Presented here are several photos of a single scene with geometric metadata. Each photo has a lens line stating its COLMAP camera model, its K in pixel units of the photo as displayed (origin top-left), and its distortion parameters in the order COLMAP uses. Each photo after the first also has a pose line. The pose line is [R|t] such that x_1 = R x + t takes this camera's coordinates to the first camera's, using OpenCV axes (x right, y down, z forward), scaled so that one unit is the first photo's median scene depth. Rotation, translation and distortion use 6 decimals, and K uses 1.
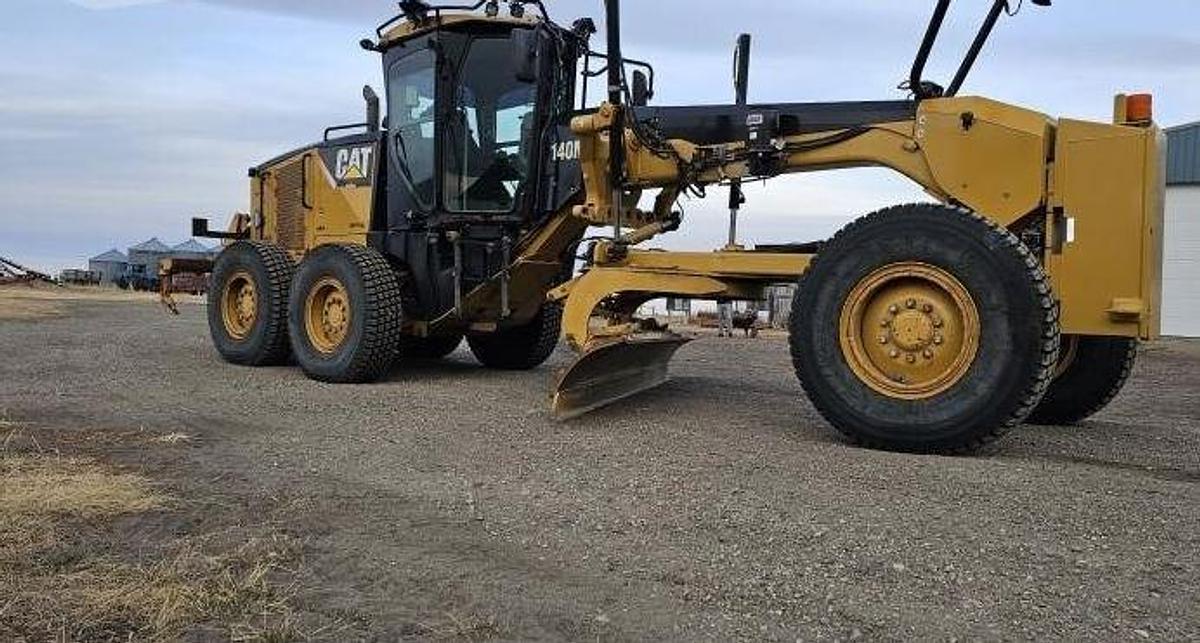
lens RADIAL K [[852.4, 0, 626.0], [0, 852.4, 344.1], [0, 0, 1]] dist [0.065790, -0.005545]
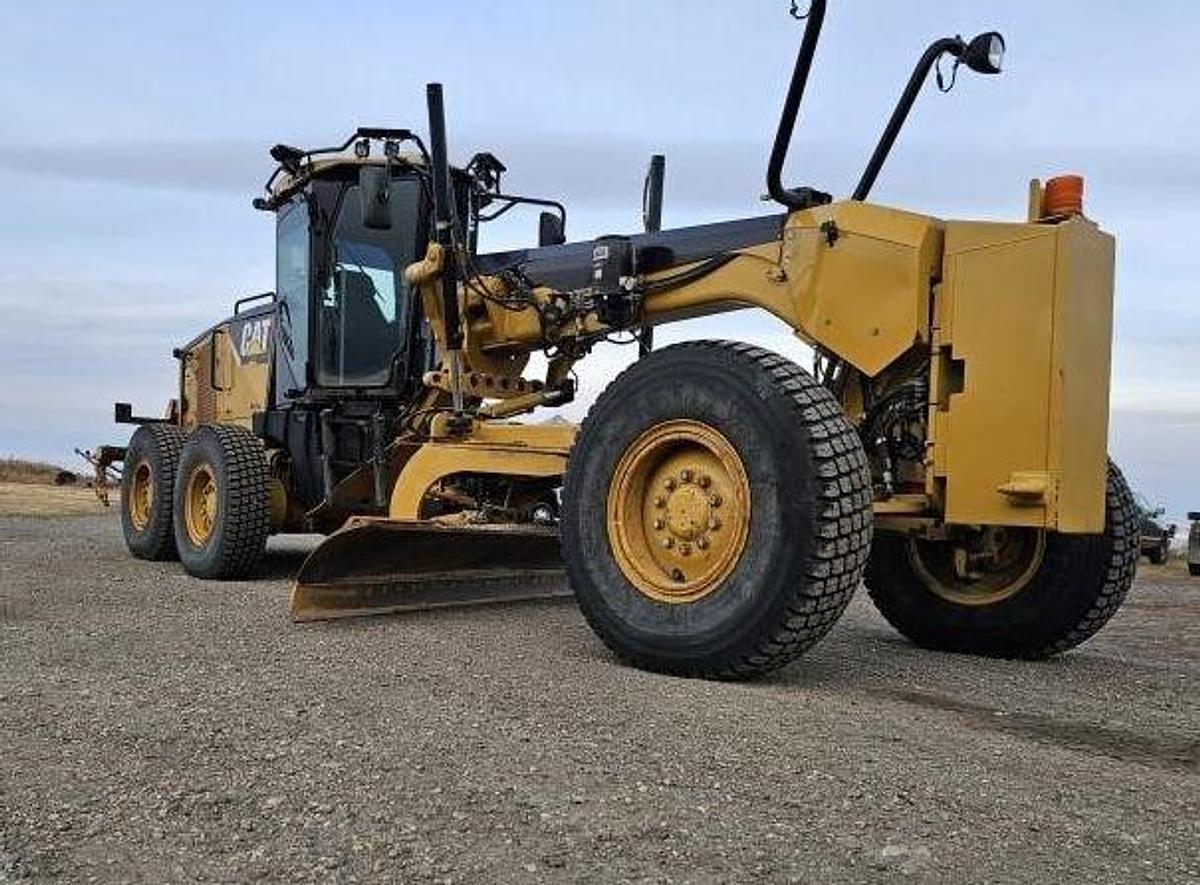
lens RADIAL K [[982.5, 0, 510.9], [0, 982.5, 541.5], [0, 0, 1]] dist [0.086599, -0.006700]
pose [[0.968469, 0.018785, -0.248426, 0.252600], [-0.024016, 0.999549, -0.018040, 0.018490], [0.247975, 0.023437, 0.968483, 0.083631]]
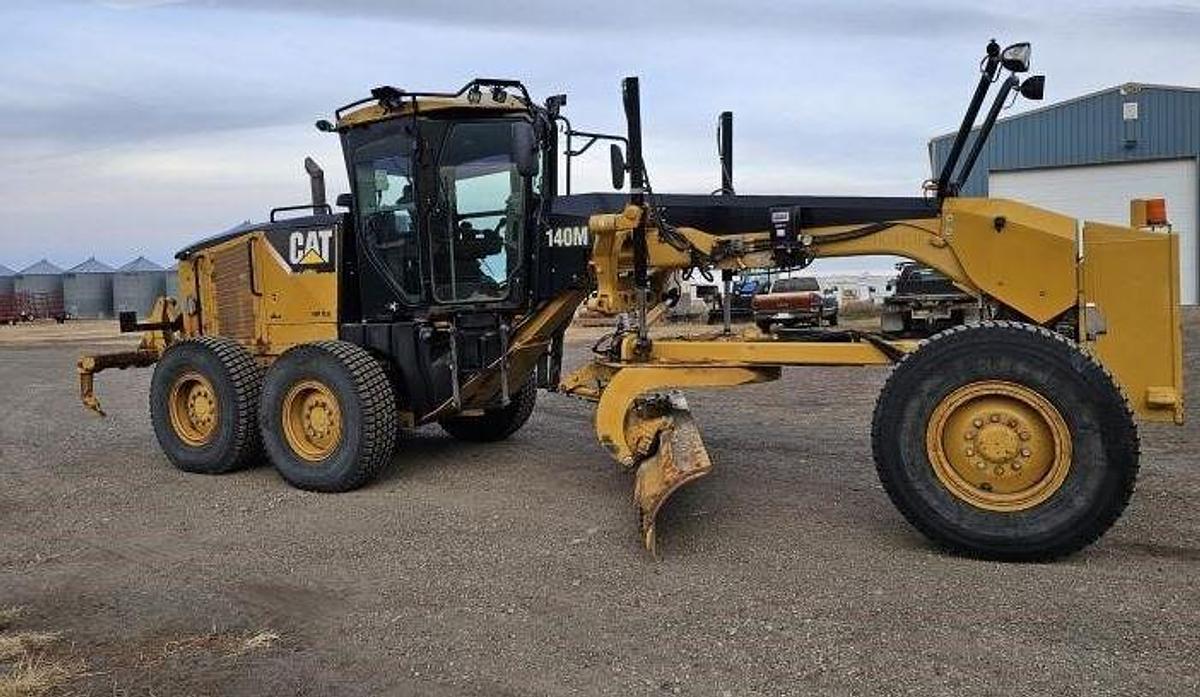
lens RADIAL K [[836.0, 0, 629.7], [0, 836.0, 343.3], [0, 0, 1]] dist [0.063071, -0.012494]
pose [[0.981726, -0.083791, 0.170857, -0.175639], [0.080163, 0.996387, 0.028039, -0.128982], [-0.172589, -0.013830, 0.984897, 0.037395]]
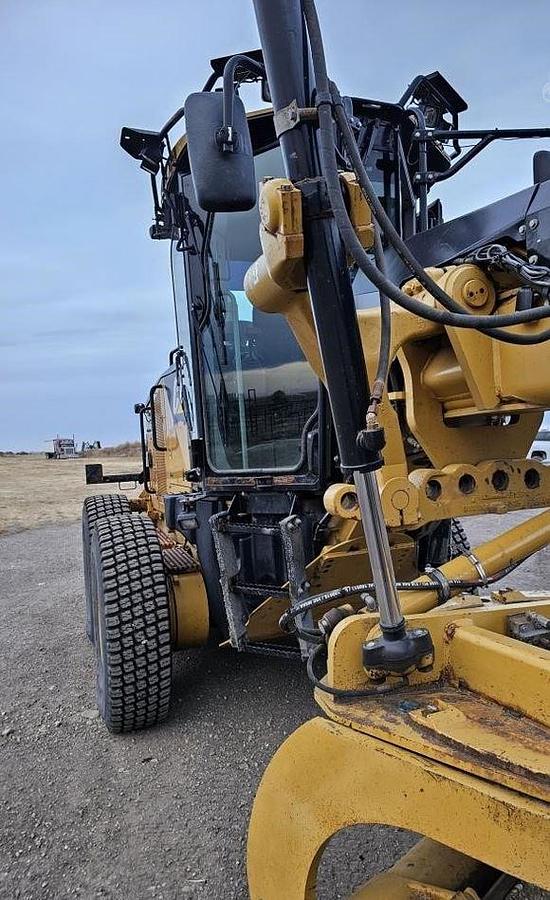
lens RADIAL K [[618.3, 0, 328.7], [0, 618.3, 462.9], [0, 0, 1]] dist [0.043845, -0.000966]
pose [[0.875832, -0.055217, -0.479447, 0.075065], [0.051232, 0.998457, -0.021401, -0.160912], [0.479889, -0.005819, 0.877310, 0.715551]]
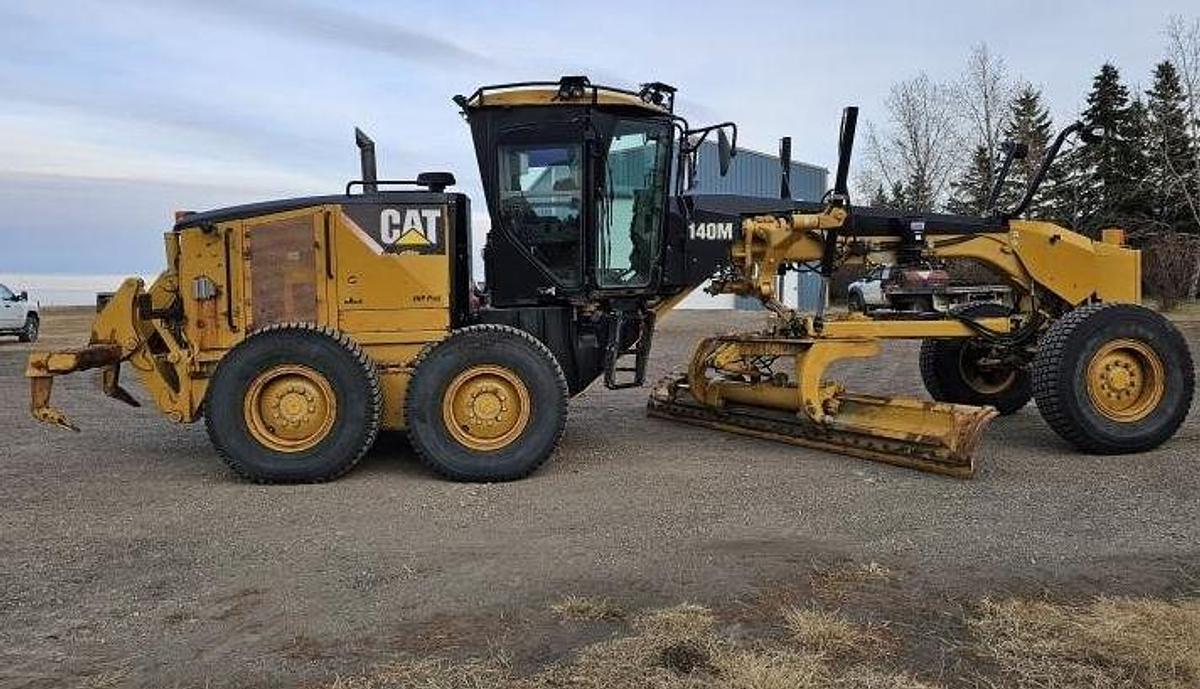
lens RADIAL K [[821.9, 0, 599.0], [0, 821.9, 333.6], [0, 0, 1]] dist [0.047627, -0.012143]
pose [[0.728187, -0.093429, 0.678981, -0.939906], [0.071858, 0.995613, 0.059933, -0.172627], [-0.681602, 0.005148, 0.731705, 0.321550]]
